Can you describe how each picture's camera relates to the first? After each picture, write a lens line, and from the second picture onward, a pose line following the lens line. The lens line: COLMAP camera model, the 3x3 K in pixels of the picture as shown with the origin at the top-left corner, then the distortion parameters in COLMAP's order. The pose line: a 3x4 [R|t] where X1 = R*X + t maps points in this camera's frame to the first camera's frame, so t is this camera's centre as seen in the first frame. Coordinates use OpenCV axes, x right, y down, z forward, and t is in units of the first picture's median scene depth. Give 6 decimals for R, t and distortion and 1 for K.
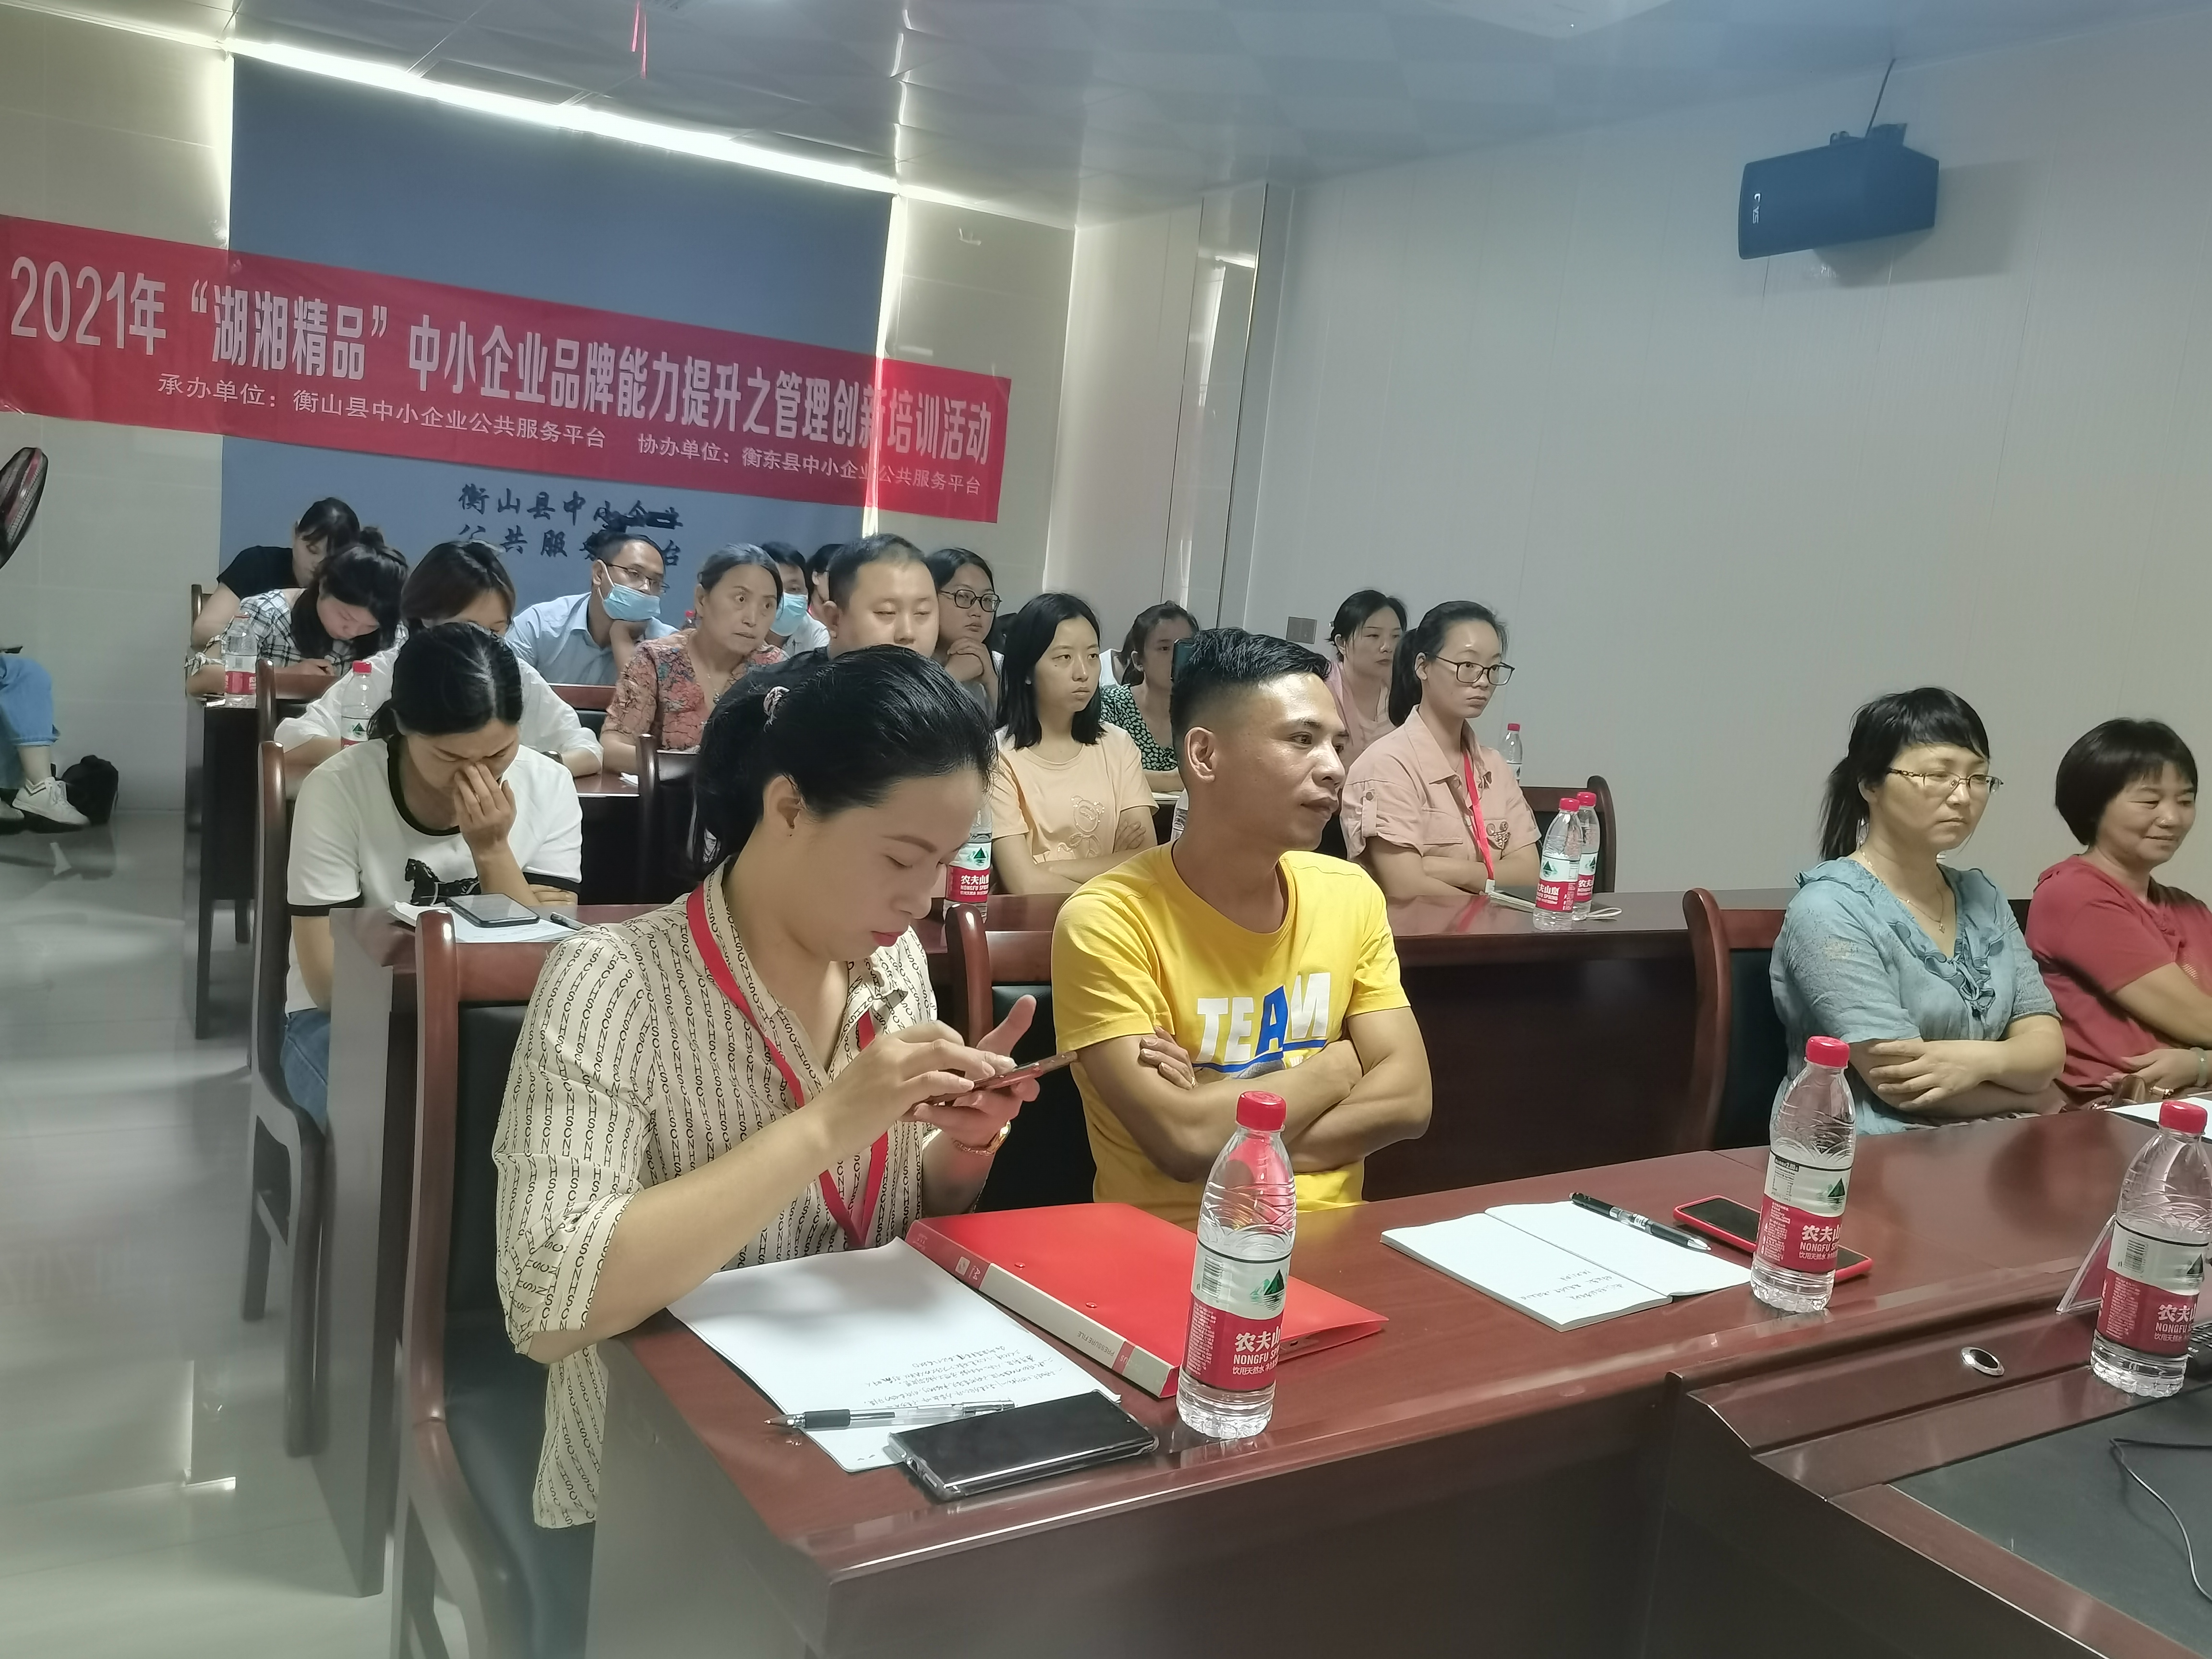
lens RADIAL K [[1822.7, 0, 1109.2], [0, 1822.7, 829.9], [0, 0, 1]] dist [0.008355, -0.015546]
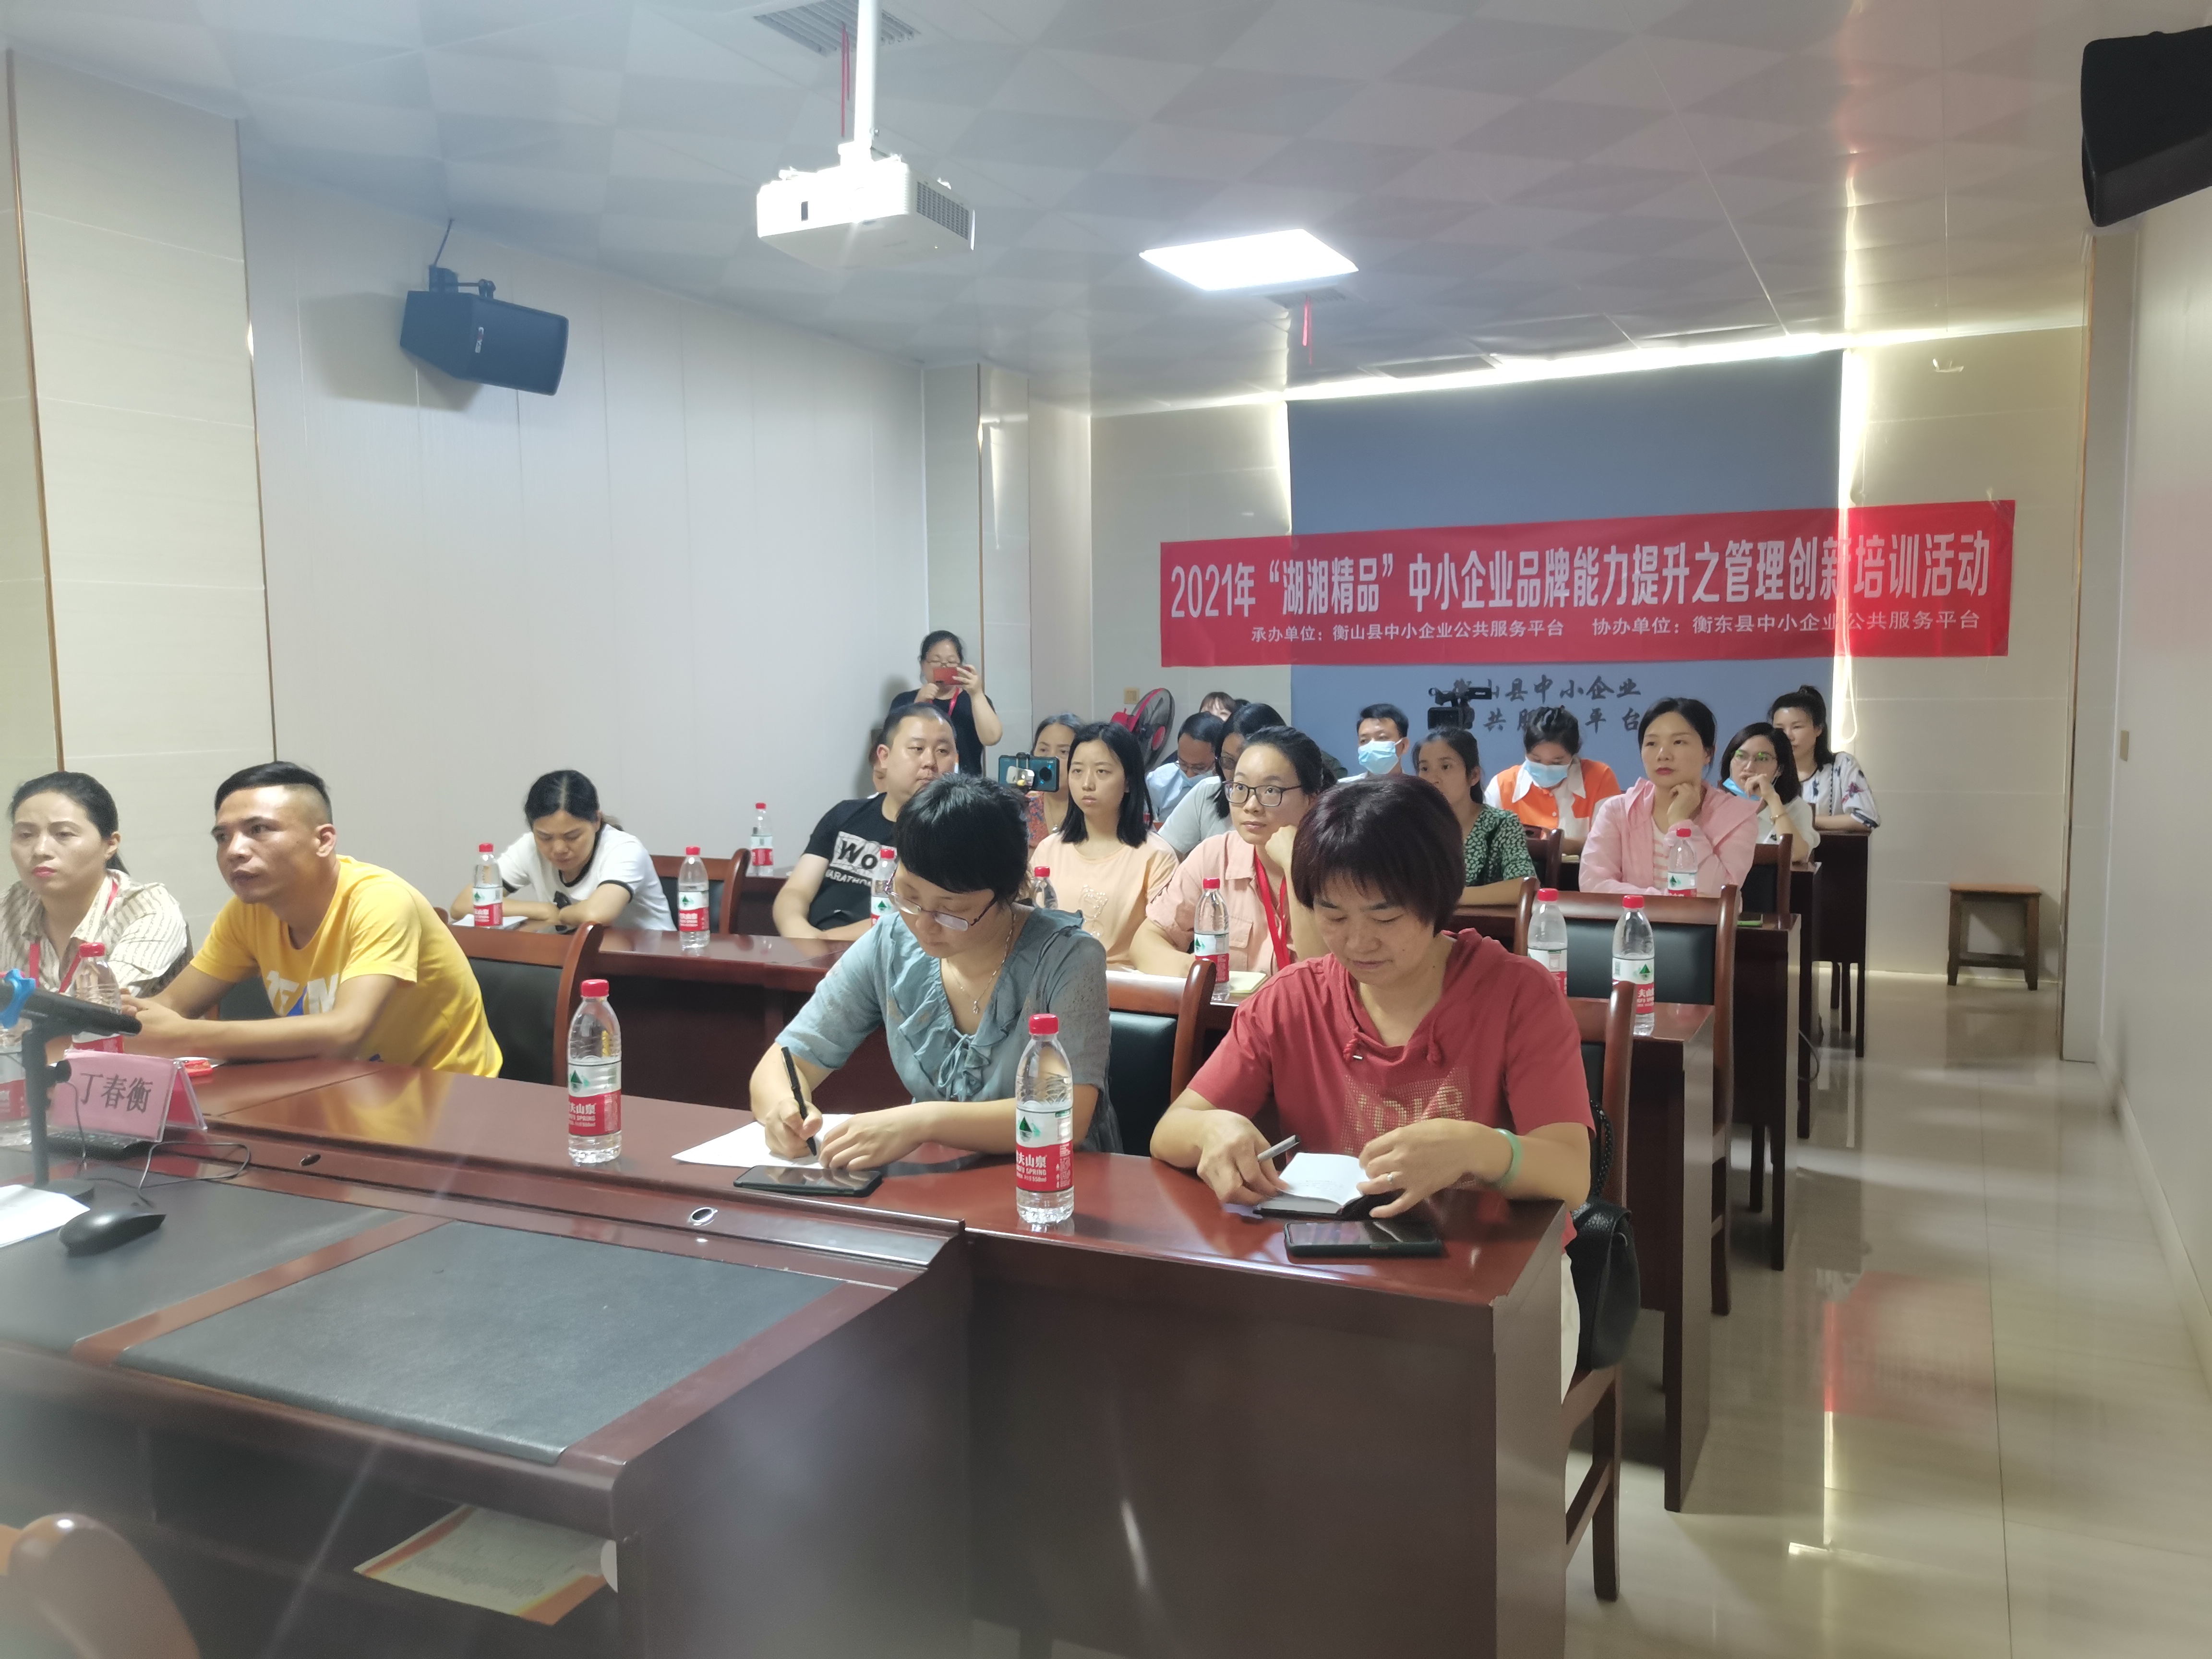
lens RADIAL K [[1681.2, 0, 1109.3], [0, 1681.2, 825.7], [0, 0, 1]] dist [-0.005933, -0.007646]
pose [[0.512209, -0.032207, -0.858257, 0.490608], [-0.060347, 0.995477, -0.073371, 0.008648], [0.856738, 0.089375, 0.507948, 0.212077]]
